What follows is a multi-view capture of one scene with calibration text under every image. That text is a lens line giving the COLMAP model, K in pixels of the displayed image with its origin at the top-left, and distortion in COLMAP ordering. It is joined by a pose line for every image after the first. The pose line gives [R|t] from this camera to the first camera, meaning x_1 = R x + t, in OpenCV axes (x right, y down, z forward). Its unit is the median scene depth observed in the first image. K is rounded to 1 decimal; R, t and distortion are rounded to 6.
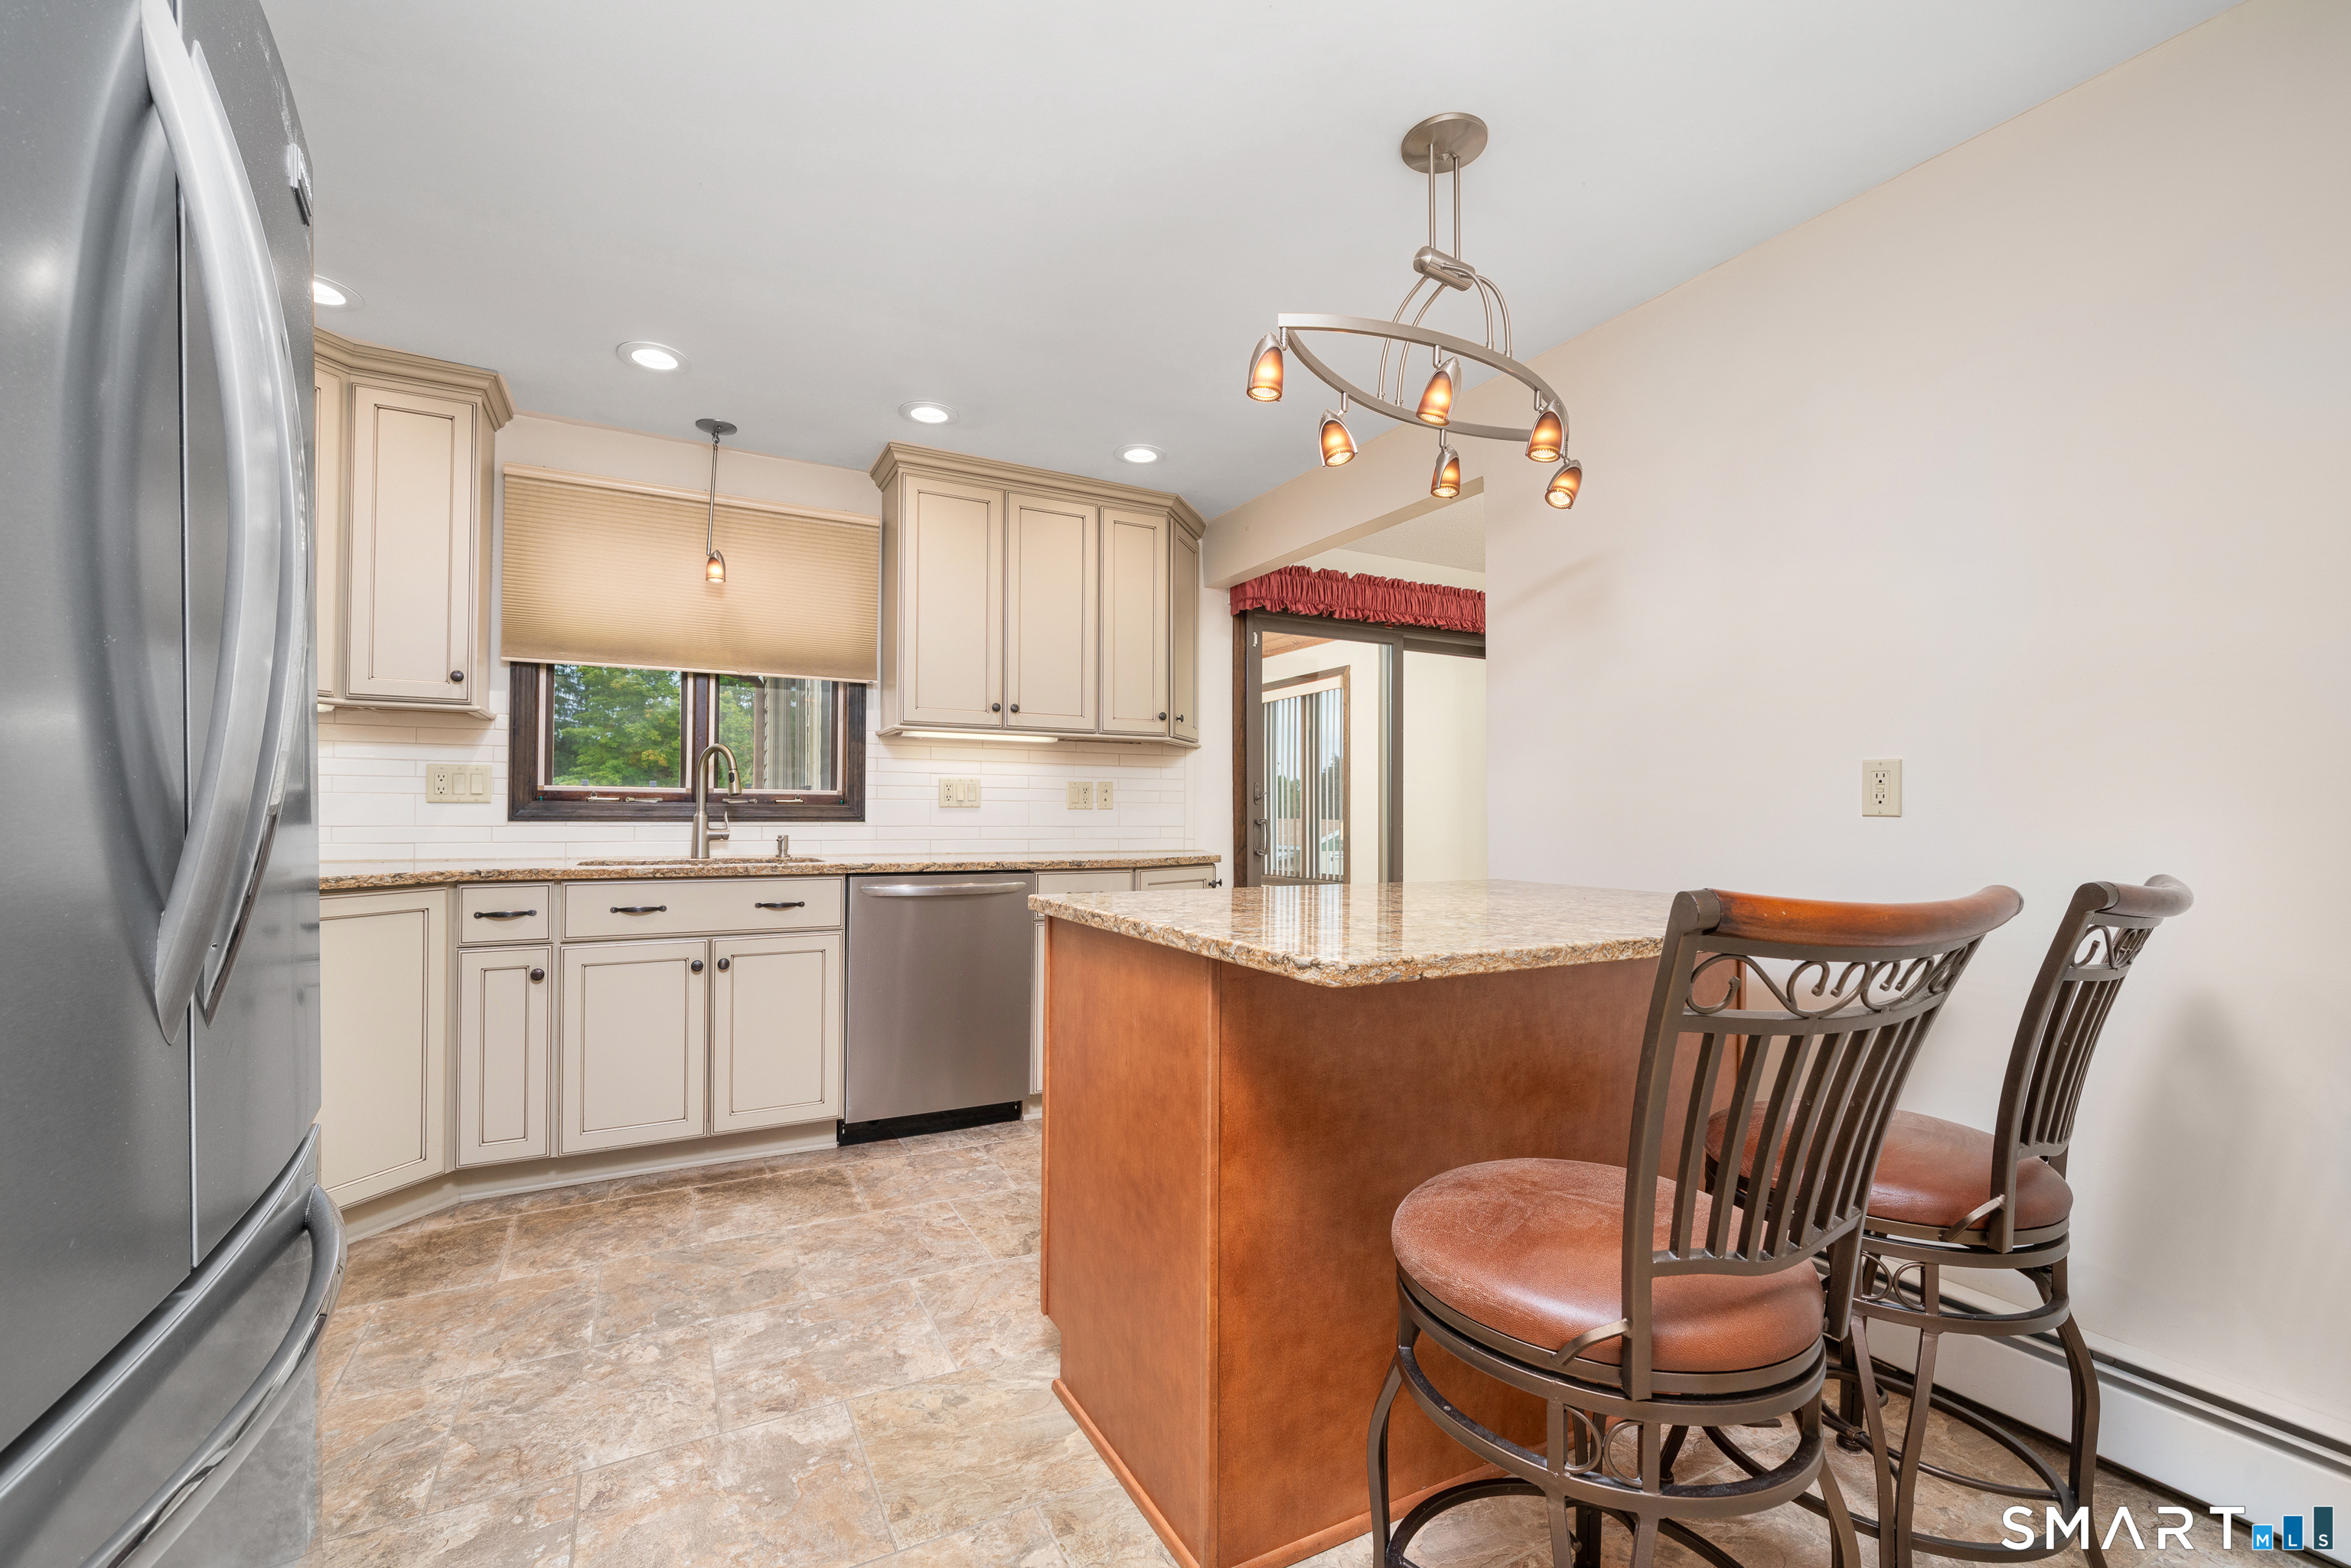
lens RADIAL K [[992.6, 0, 1160.4], [0, 992.6, 795.5], [0, 0, 1]] dist [-0.003665, 0.002016]
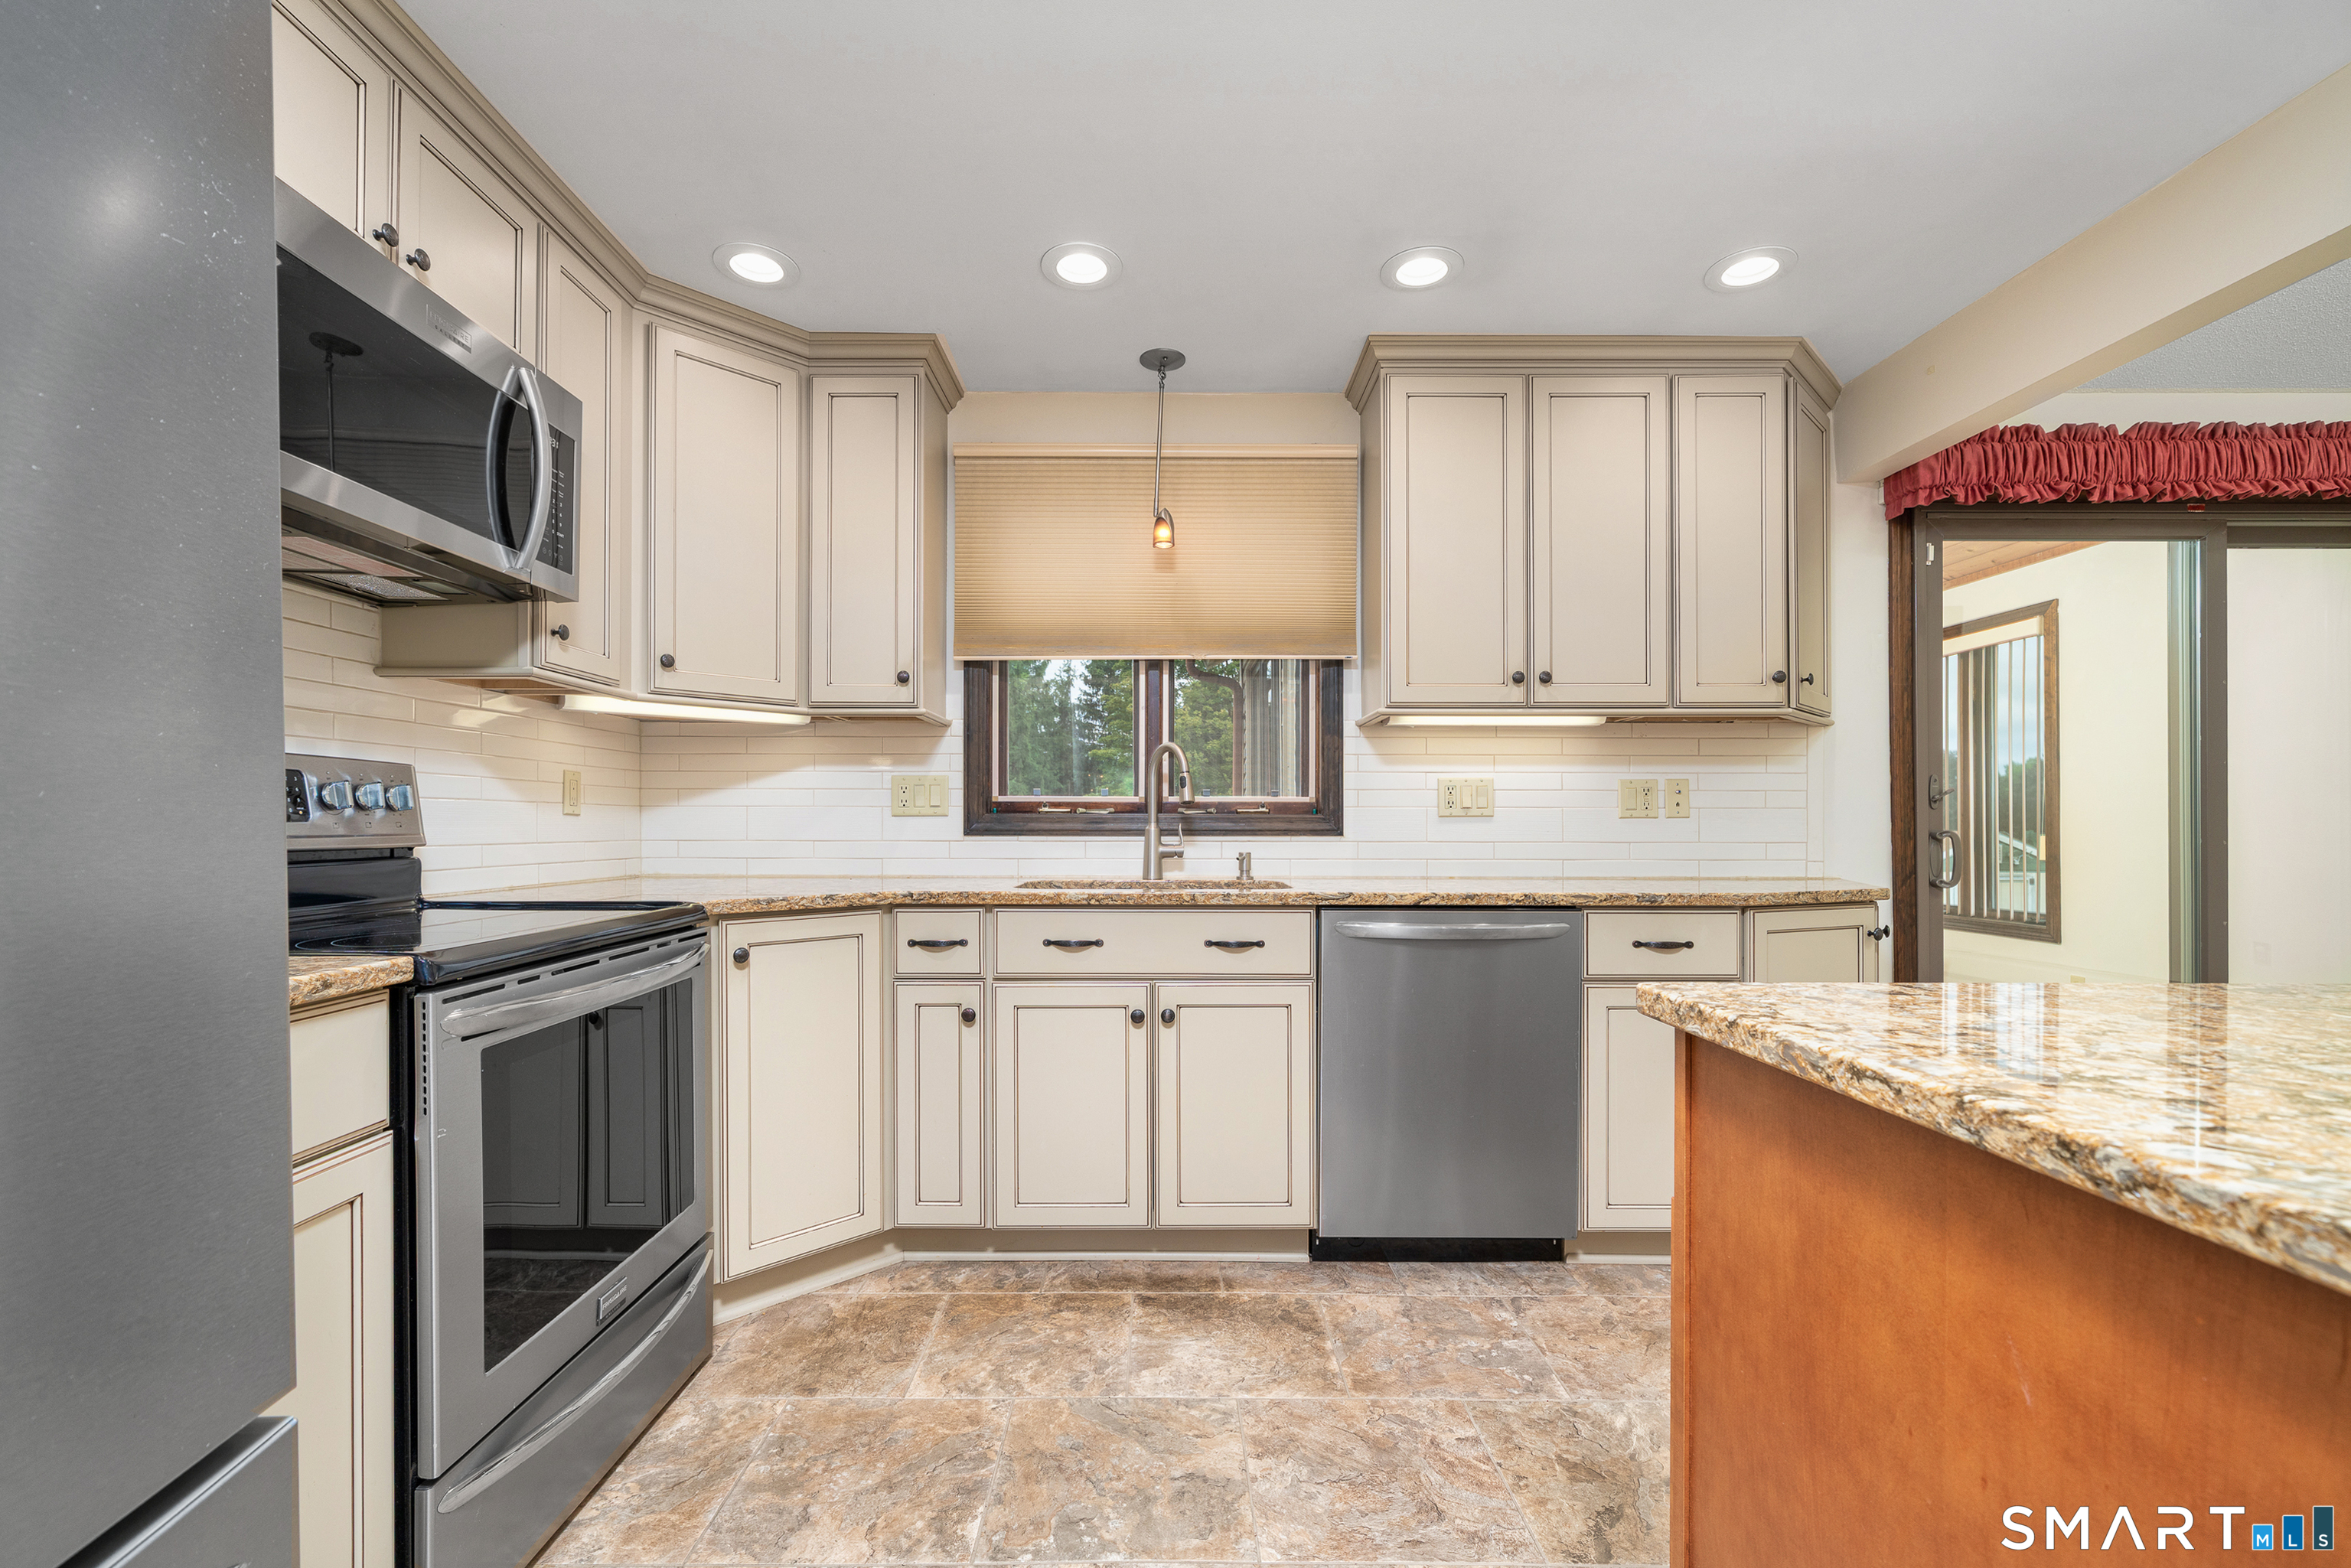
lens RADIAL K [[992.6, 0, 1154.0], [0, 992.6, 824.1], [0, 0, 1]] dist [-0.003665, 0.002016]
pose [[0.883452, -0.004912, -0.468497, -0.072724], [0.012912, 0.999820, 0.013866, 0.004845], [0.468345, -0.018299, 0.883356, 0.278284]]
